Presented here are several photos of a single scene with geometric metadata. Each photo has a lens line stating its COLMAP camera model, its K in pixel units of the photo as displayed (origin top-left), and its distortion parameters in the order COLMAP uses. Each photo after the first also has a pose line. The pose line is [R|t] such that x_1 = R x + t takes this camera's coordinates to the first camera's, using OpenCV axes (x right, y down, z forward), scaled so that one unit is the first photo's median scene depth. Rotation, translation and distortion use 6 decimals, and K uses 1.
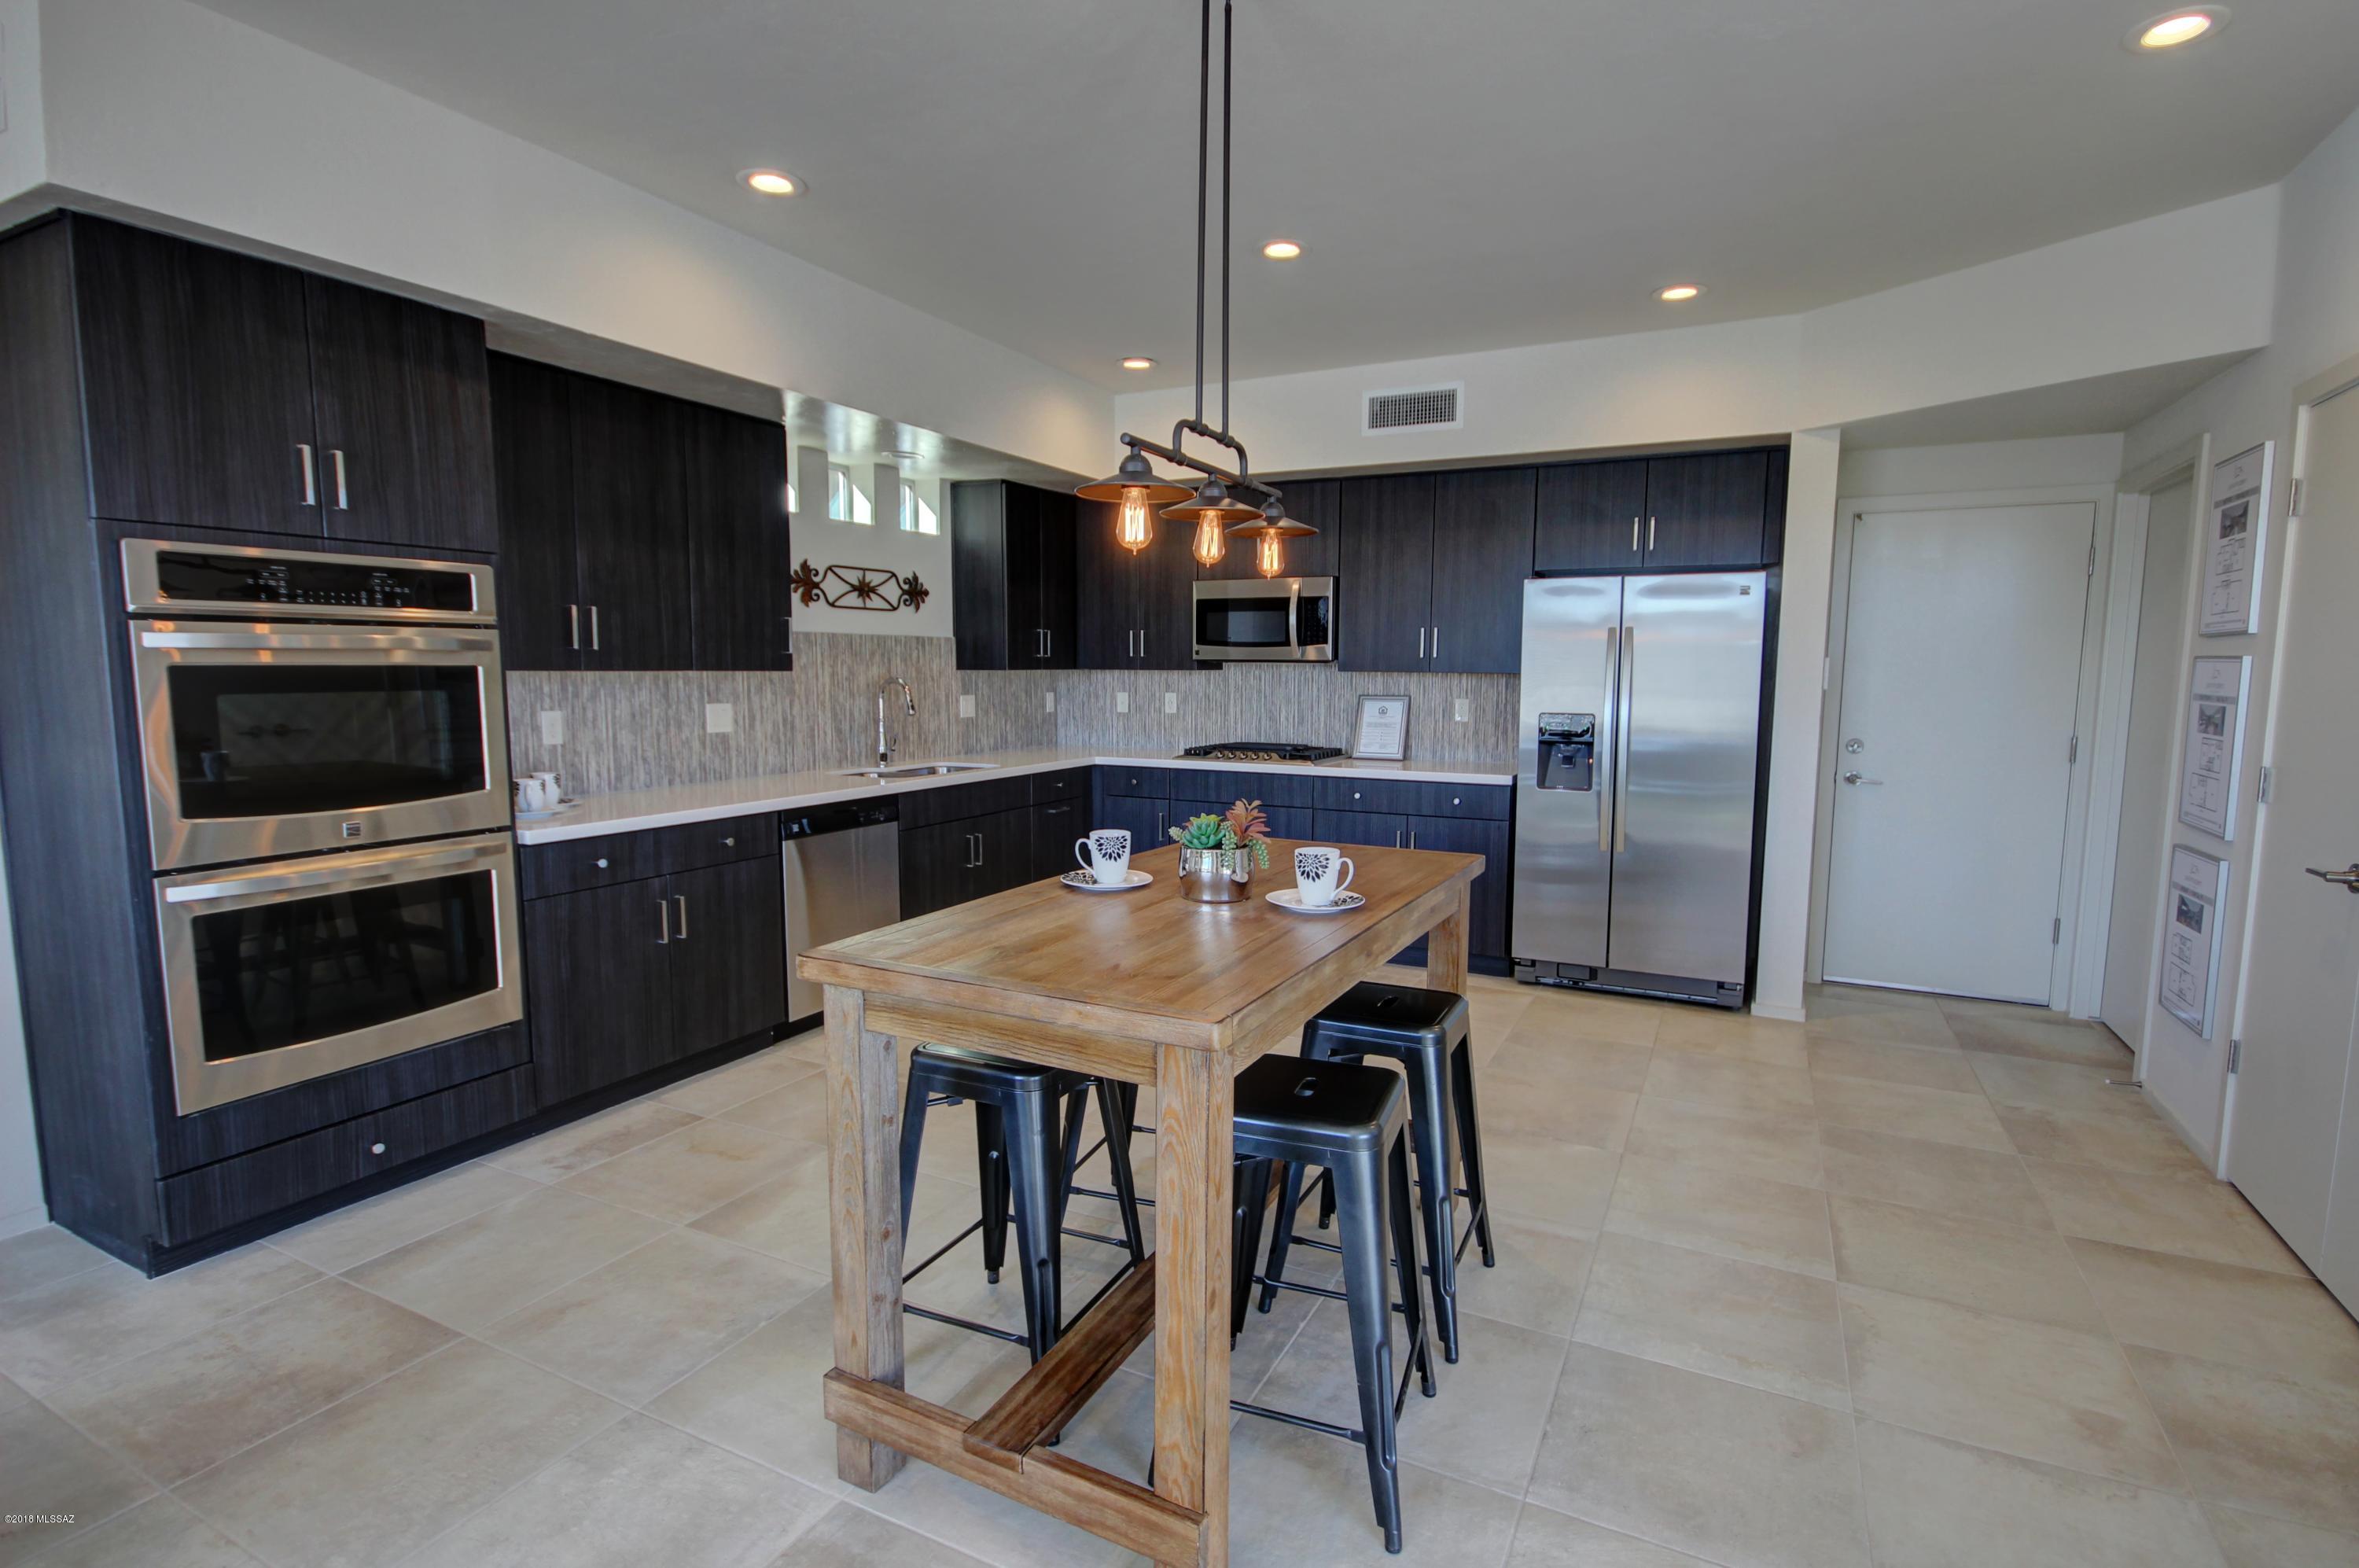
lens RADIAL K [[1122.1, 0, 1202.8], [0, 1122.1, 791.0], [0, 0, 1]] dist [0.003800, -0.003467]
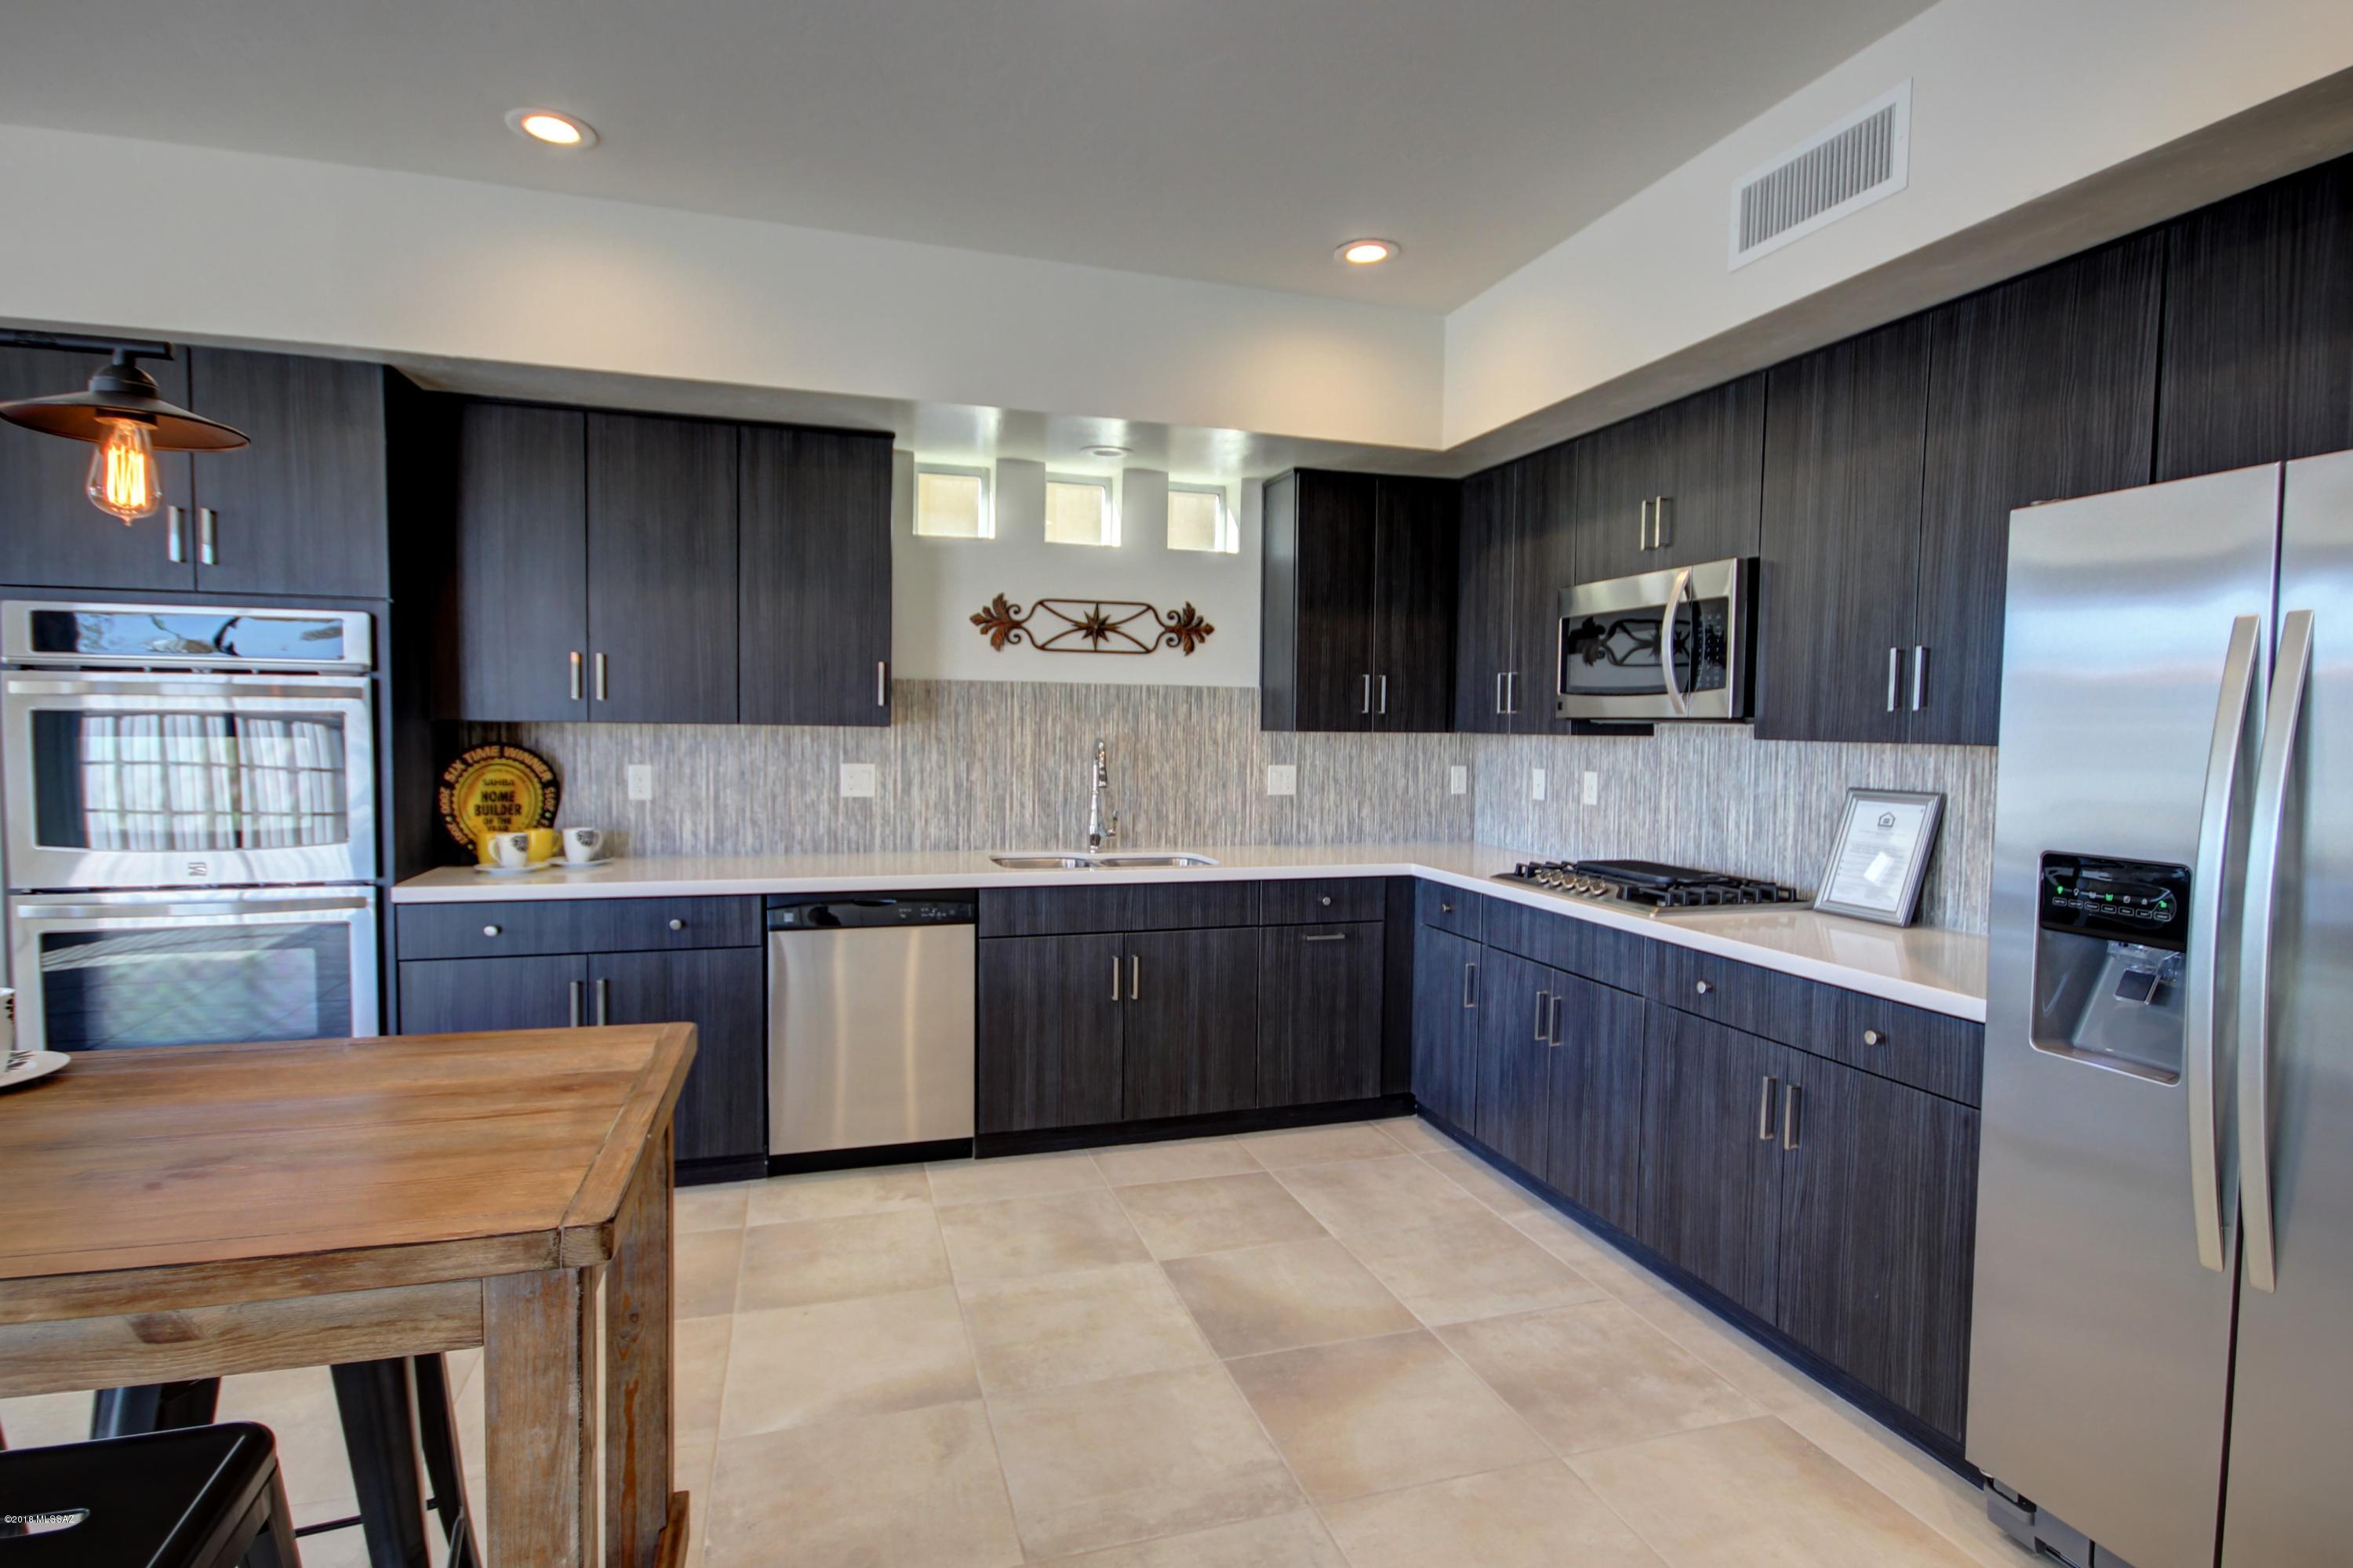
lens RADIAL K [[1196.1, 0, 1196.8], [0, 1196.1, 789.3], [0, 0, 1]] dist [0.003236, 0.000892]
pose [[0.695057, 0.044282, -0.717589, 0.467429], [-0.090350, 0.995569, -0.026077, -0.064314], [0.713255, 0.082959, 0.695978, 0.605711]]
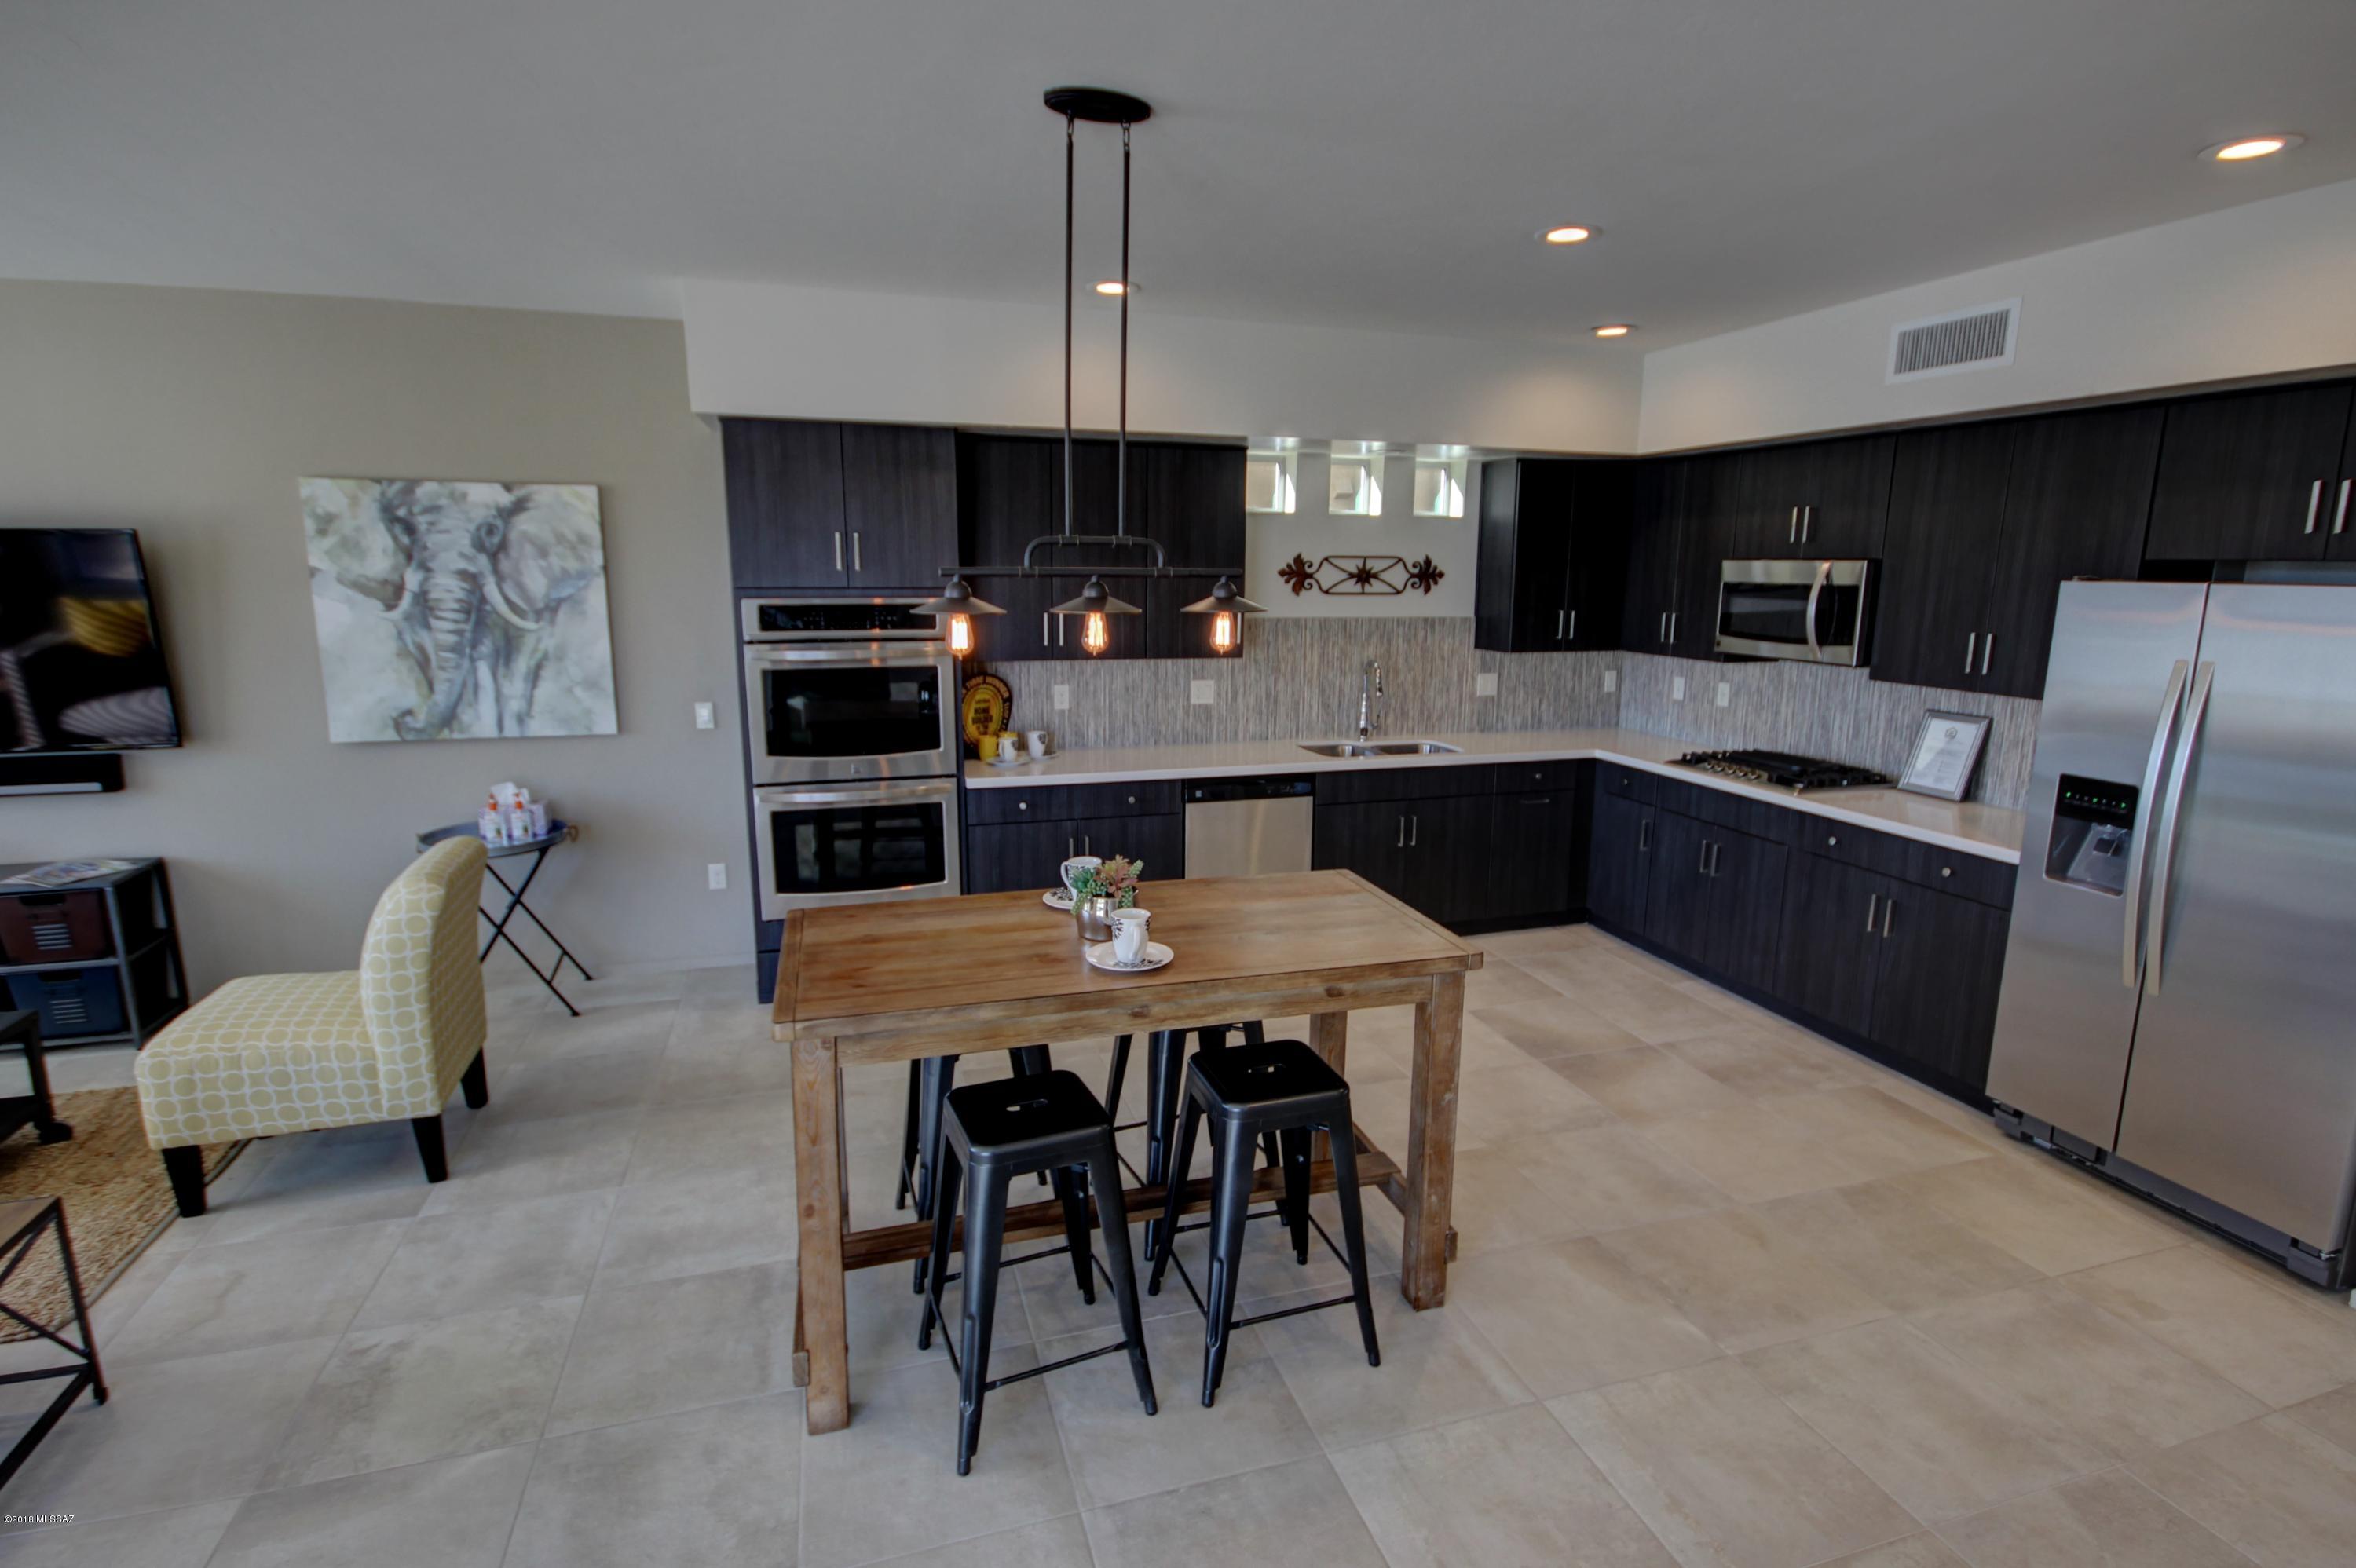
lens RADIAL K [[1154.6, 0, 1200.3], [0, 1154.6, 786.8], [0, 0, 1]] dist [0.000619, 0.001402]
pose [[0.697931, 0.138574, -0.702630, 0.517387], [-0.084999, 0.990195, 0.110858, -0.113886], [0.711103, -0.017648, 0.702866, 0.128295]]
